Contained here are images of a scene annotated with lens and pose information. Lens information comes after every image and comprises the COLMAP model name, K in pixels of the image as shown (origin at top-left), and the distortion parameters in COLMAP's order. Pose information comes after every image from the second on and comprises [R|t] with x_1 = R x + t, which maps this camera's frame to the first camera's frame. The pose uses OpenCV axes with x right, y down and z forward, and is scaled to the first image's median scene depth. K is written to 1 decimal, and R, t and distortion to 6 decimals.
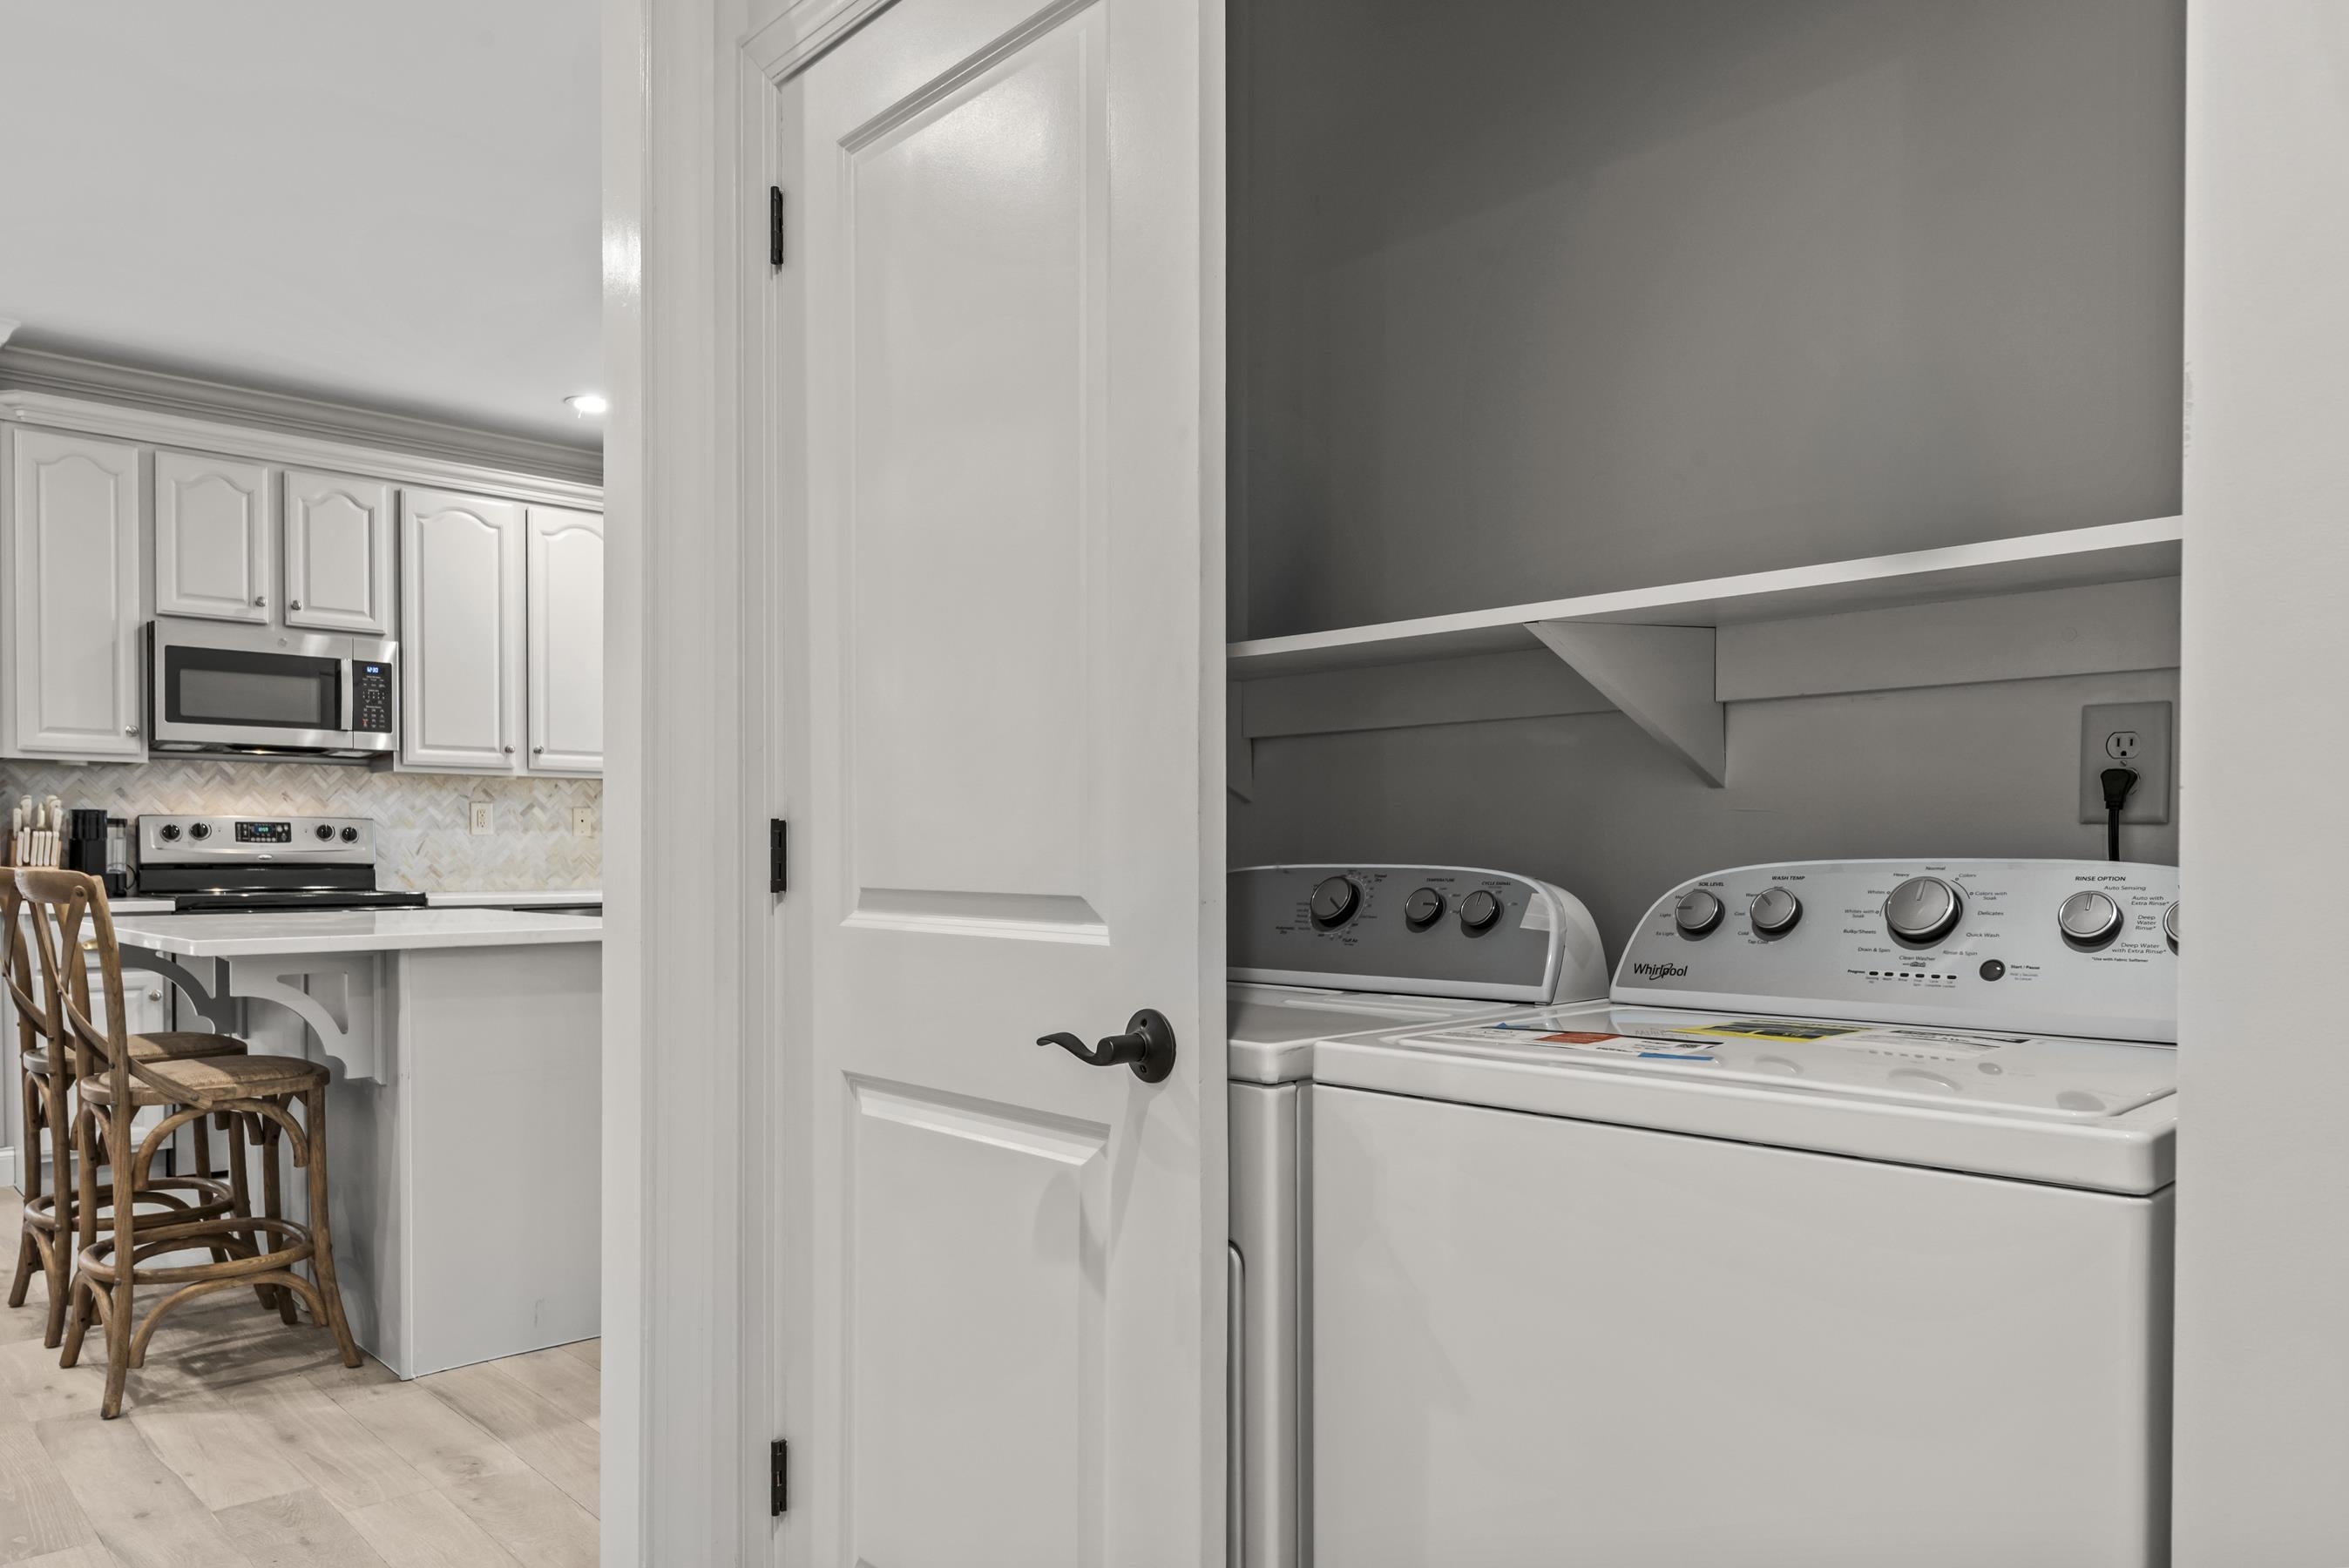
lens RADIAL K [[1579.6, 0, 1179.5], [0, 1579.6, 866.0], [0, 0, 1]] dist [0.011129, -0.001411]
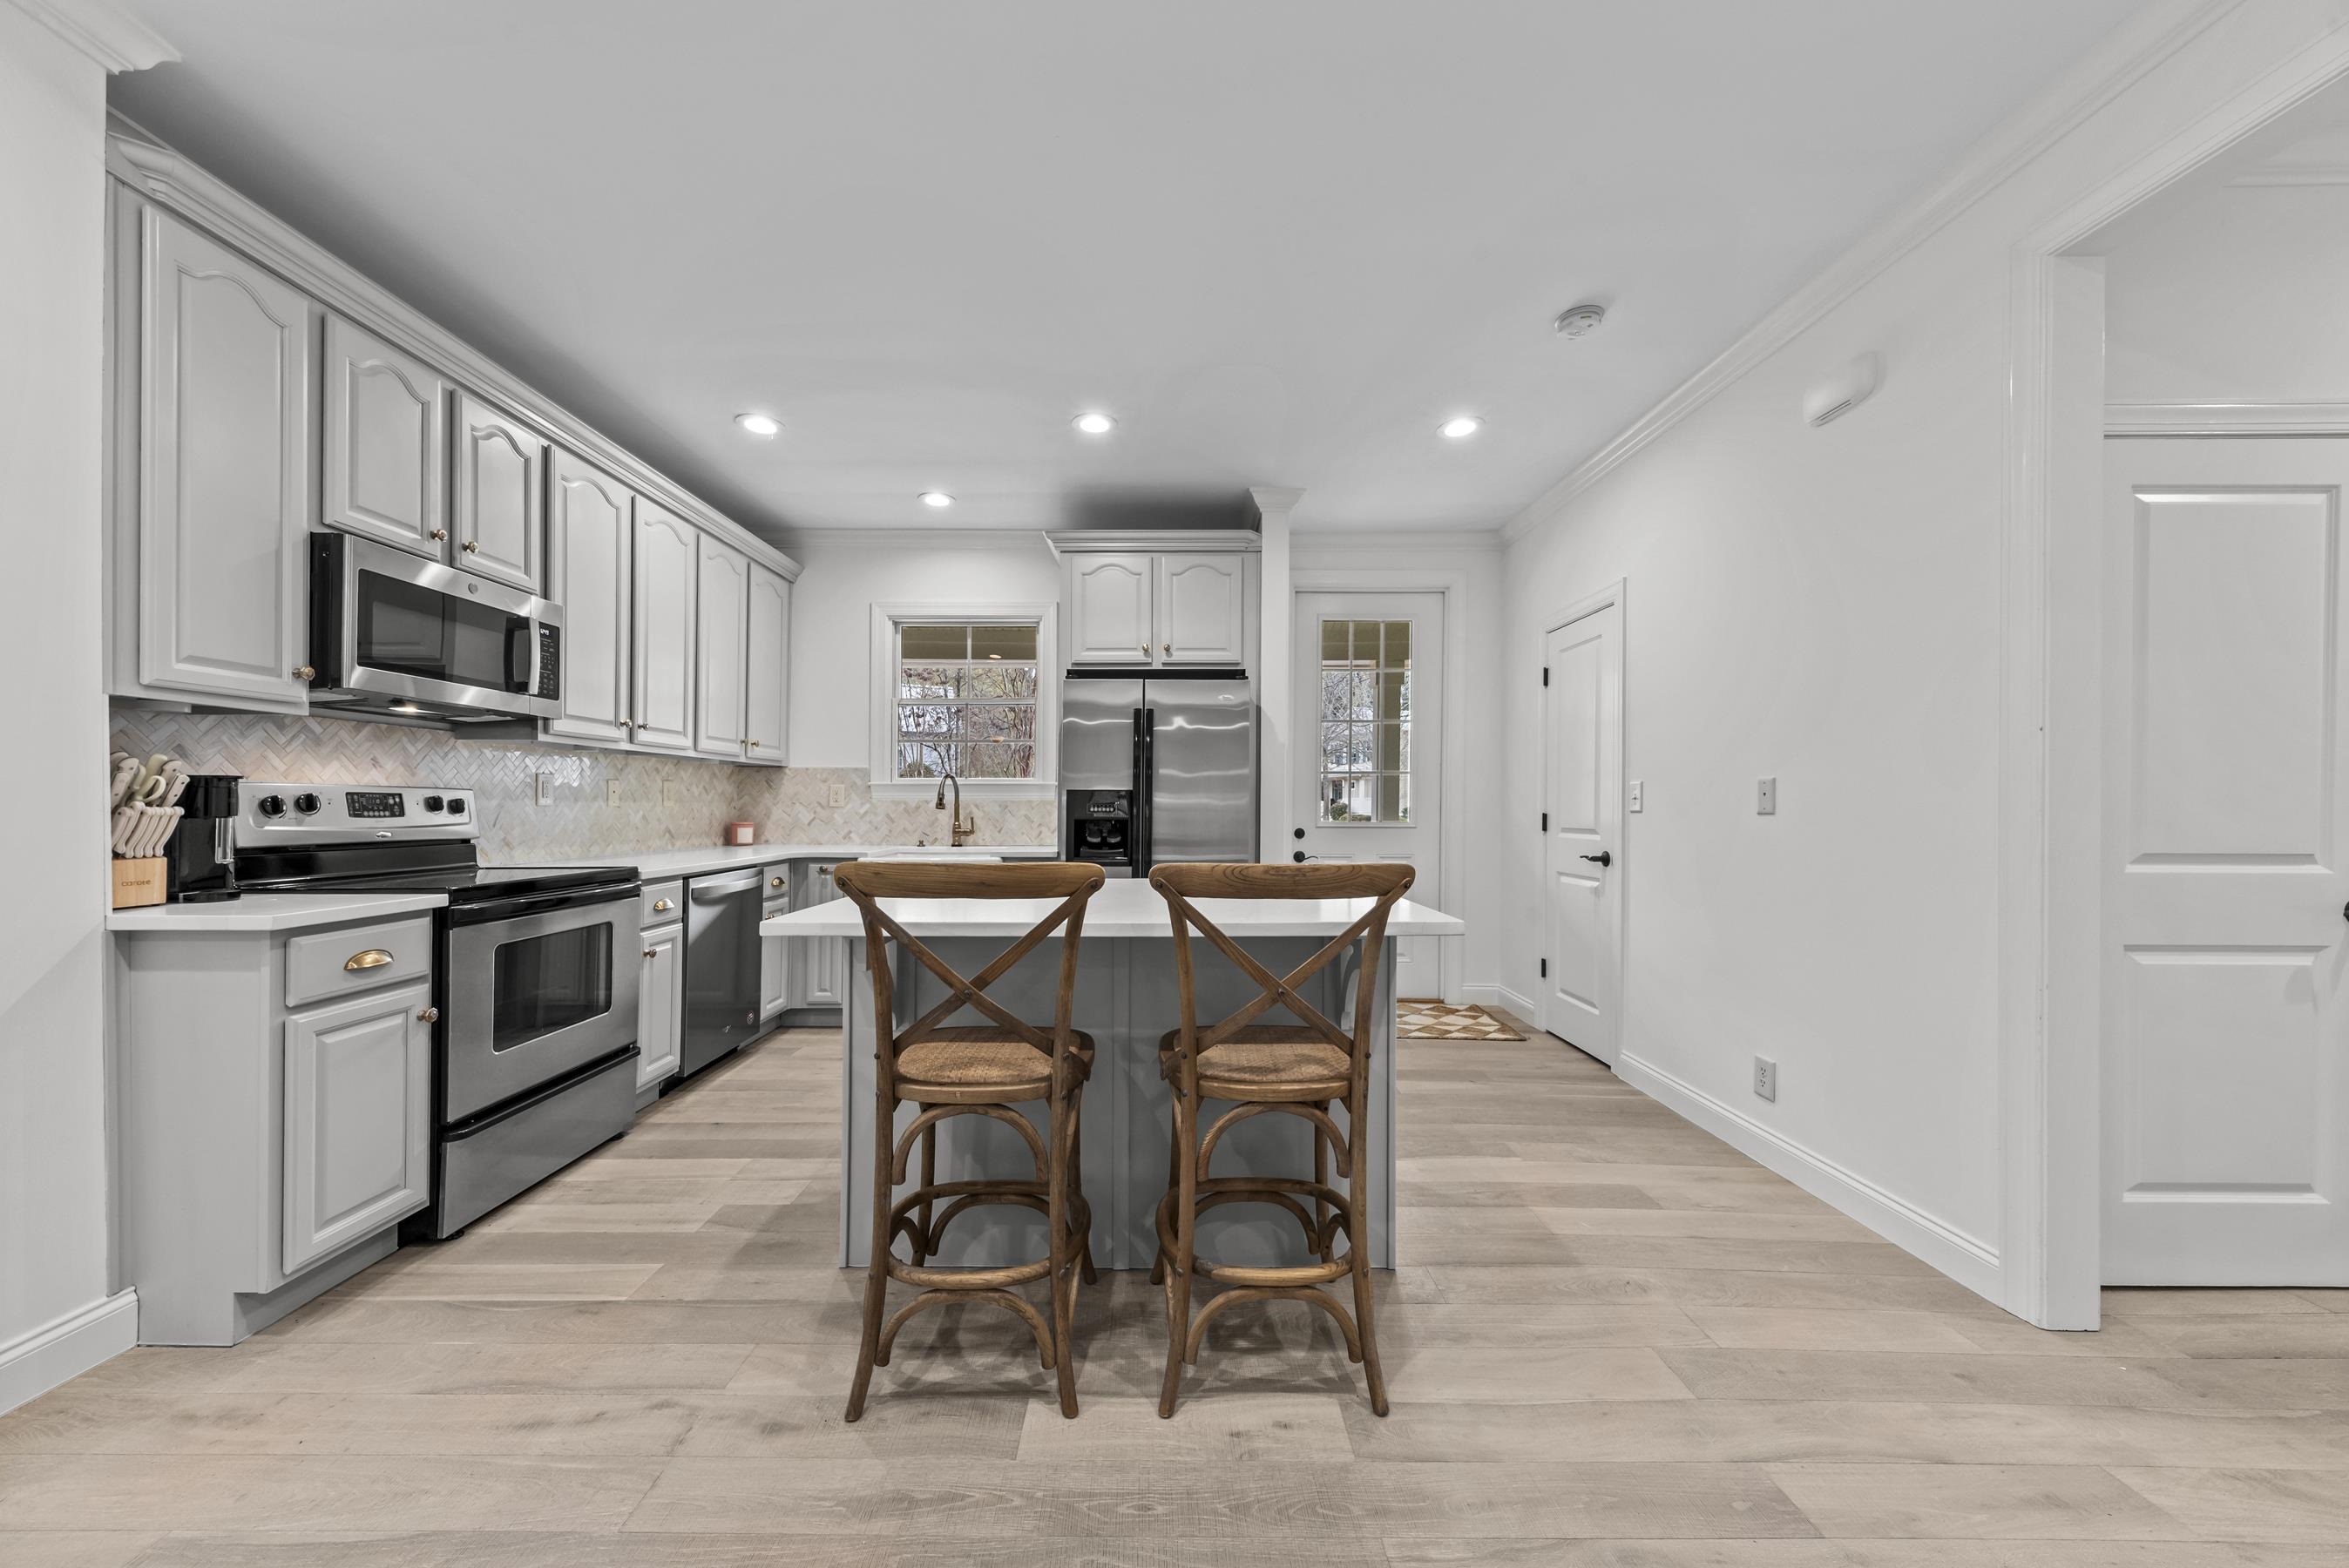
lens RADIAL K [[816.9, 0, 1155.3], [0, 816.9, 803.0], [0, 0, 1]] dist [0.003247, -0.000147]
pose [[0.679434, 0.003153, 0.733730, -0.614611], [0.005180, 0.999945, -0.009094, -0.016053], [-0.733718, 0.009979, 0.679381, 0.402918]]
